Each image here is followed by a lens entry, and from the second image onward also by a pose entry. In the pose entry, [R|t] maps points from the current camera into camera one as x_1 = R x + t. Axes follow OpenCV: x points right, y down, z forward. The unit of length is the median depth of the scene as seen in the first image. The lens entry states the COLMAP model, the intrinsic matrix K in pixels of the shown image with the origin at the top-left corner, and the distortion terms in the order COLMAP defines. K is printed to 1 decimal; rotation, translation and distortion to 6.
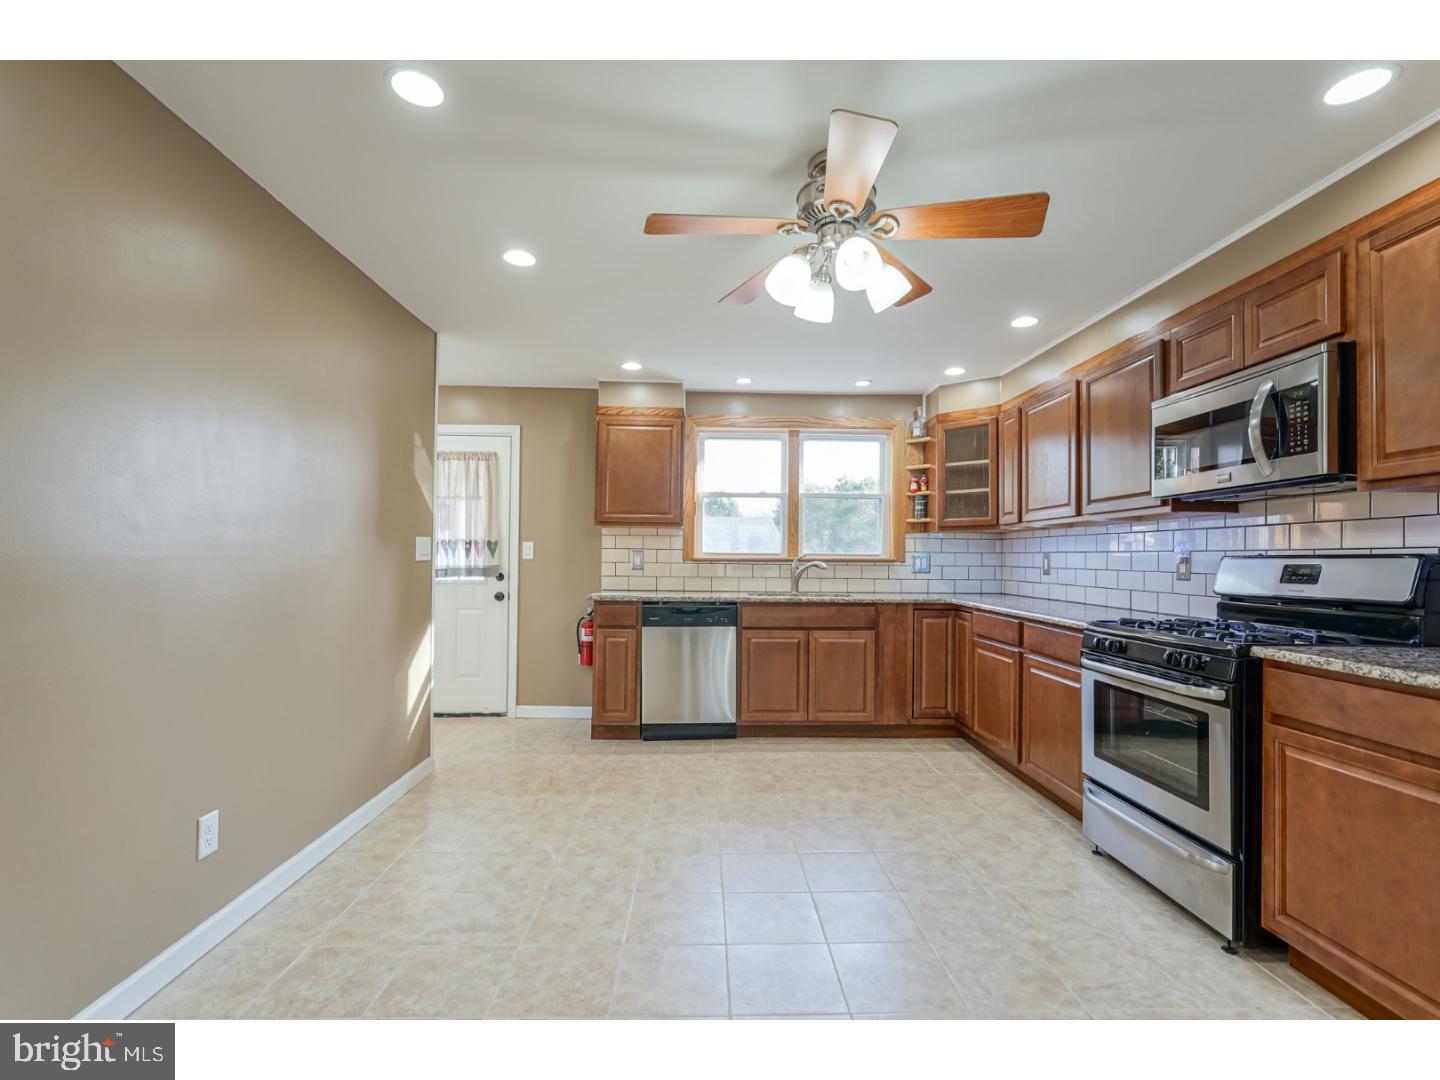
lens RADIAL K [[638.2, 0, 714.4], [0, 638.2, 552.2], [0, 0, 1]] dist [-0.000248, 0.000872]
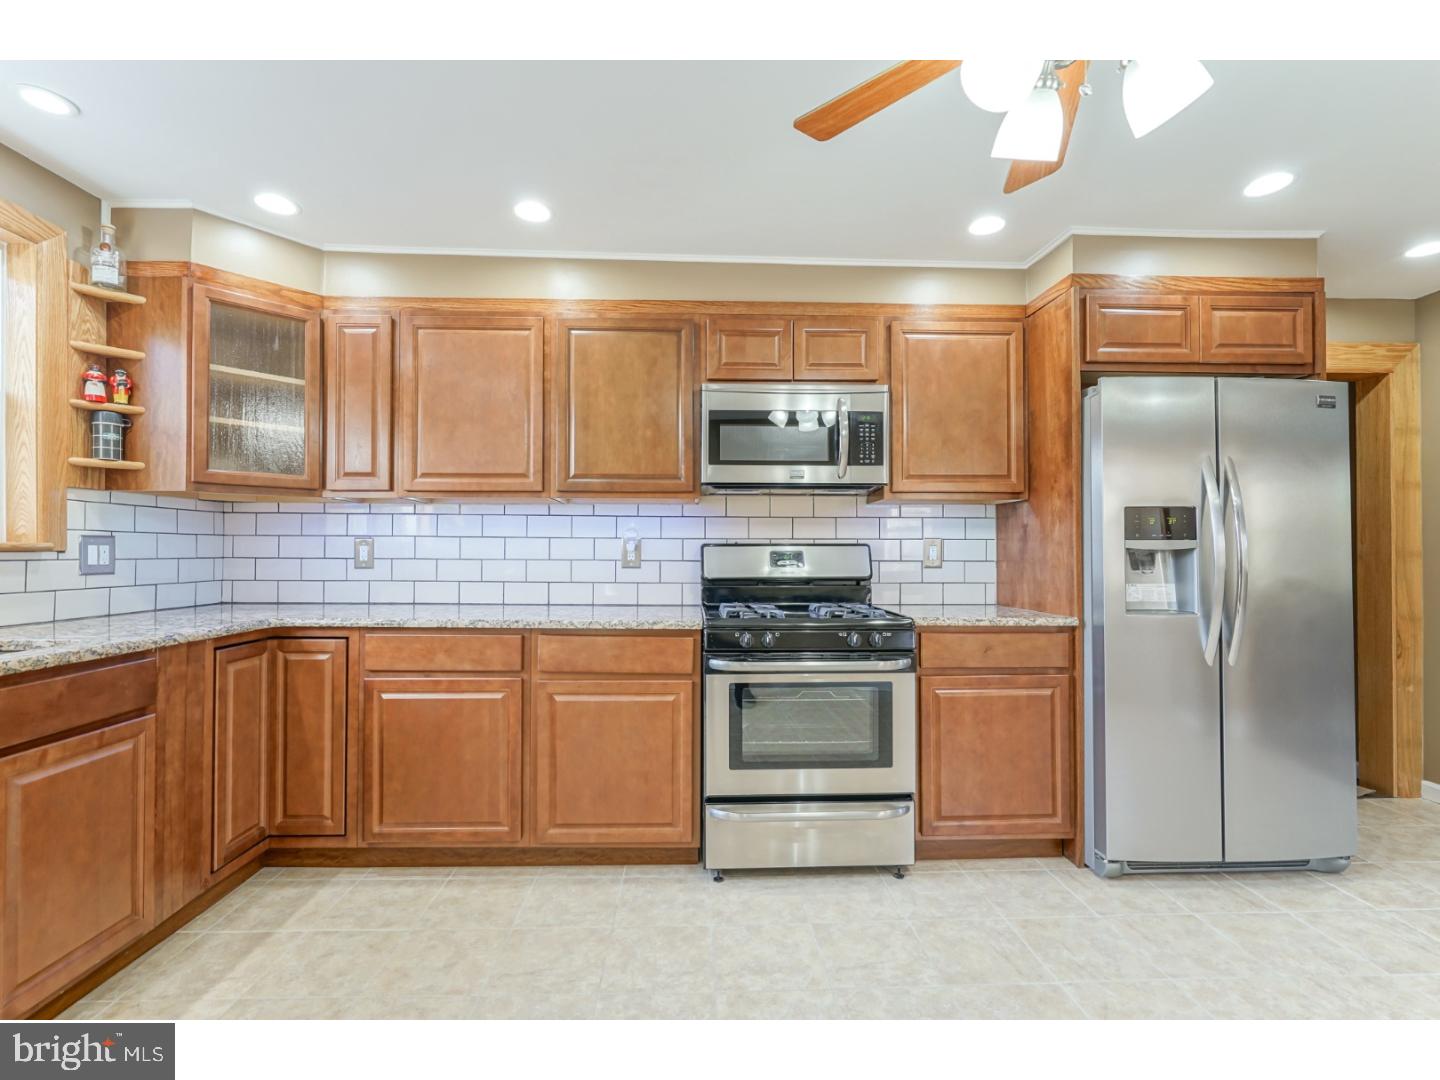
lens RADIAL K [[652.4, 0, 711.9], [0, 652.4, 545.5], [0, 0, 1]] dist [-0.004094, 0.001513]
pose [[-0.006612, 0.001155, 0.999977, -0.189849], [-0.013204, 0.999912, -0.001242, 0.006568], [-0.999891, -0.013212, -0.006596, 0.639305]]
